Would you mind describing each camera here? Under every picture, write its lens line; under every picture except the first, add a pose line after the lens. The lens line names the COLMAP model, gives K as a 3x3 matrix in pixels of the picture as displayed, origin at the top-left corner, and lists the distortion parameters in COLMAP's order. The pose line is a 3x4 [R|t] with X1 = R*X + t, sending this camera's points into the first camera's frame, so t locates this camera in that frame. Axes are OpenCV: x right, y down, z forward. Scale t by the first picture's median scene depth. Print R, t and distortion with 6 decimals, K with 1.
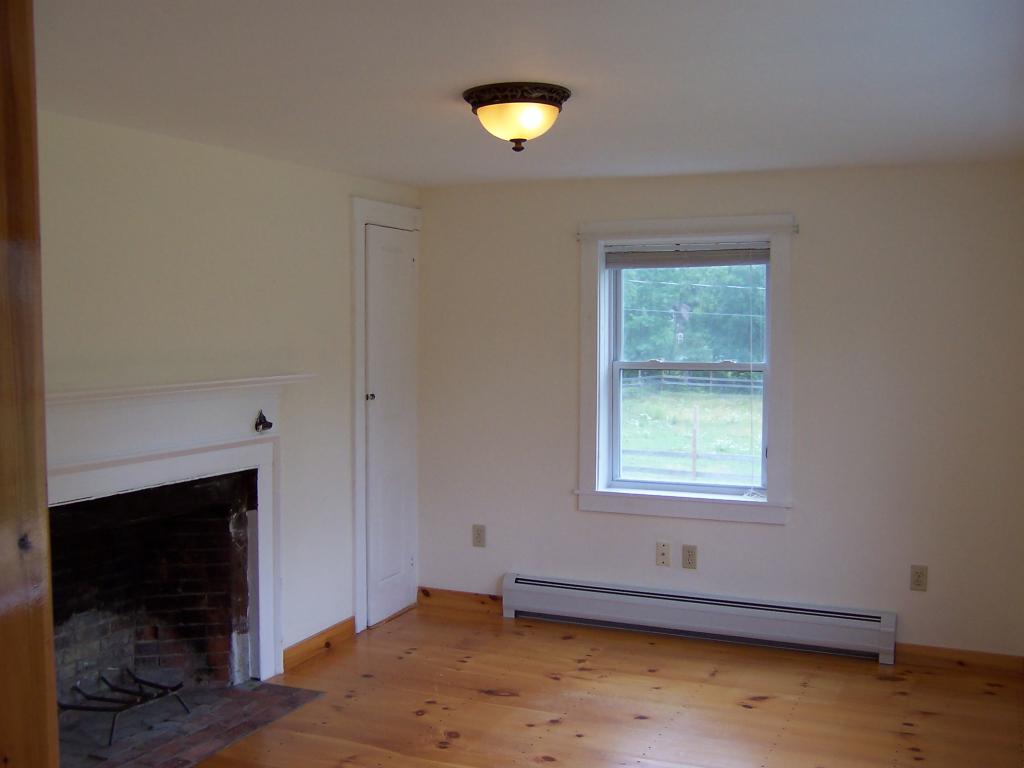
lens RADIAL K [[1097.9, 0, 502.2], [0, 1097.9, 401.7], [0, 0, 1]] dist [-0.143222, 0.218186]
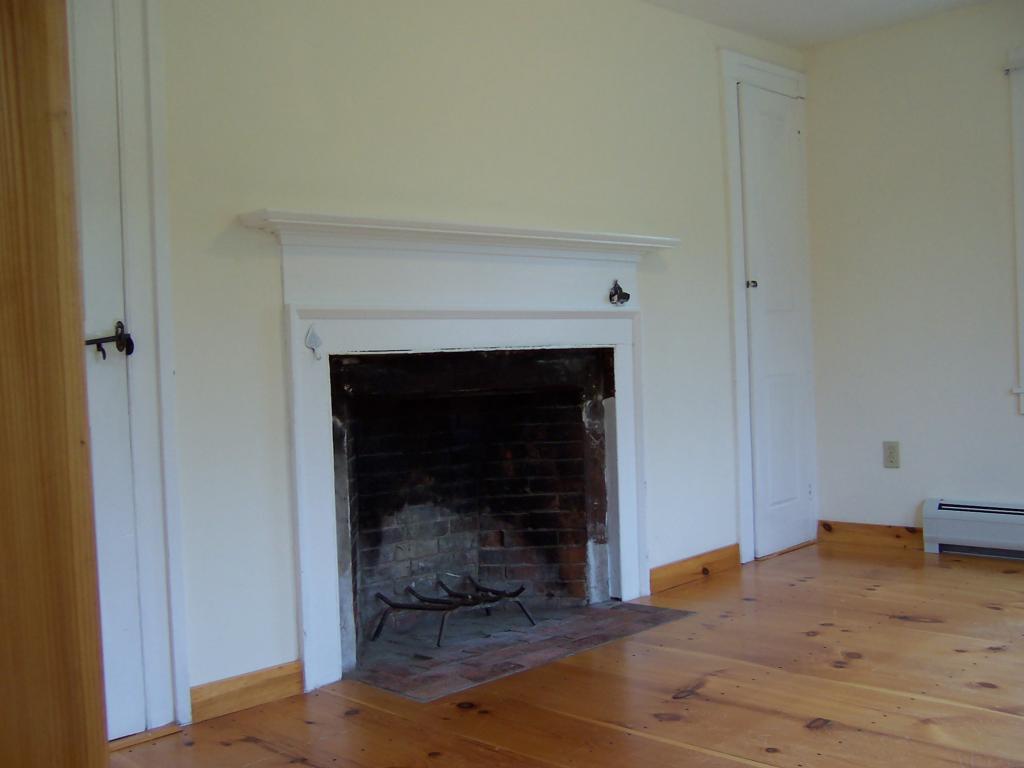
lens RADIAL K [[1097.9, 0, 502.2], [0, 1097.9, 401.7], [0, 0, 1]] dist [-0.143222, 0.218186]
pose [[0.929869, -0.030593, -0.366616, 0.007964], [0.020715, 0.999309, -0.030850, 0.129149], [0.367306, 0.021093, 0.929861, 0.171400]]
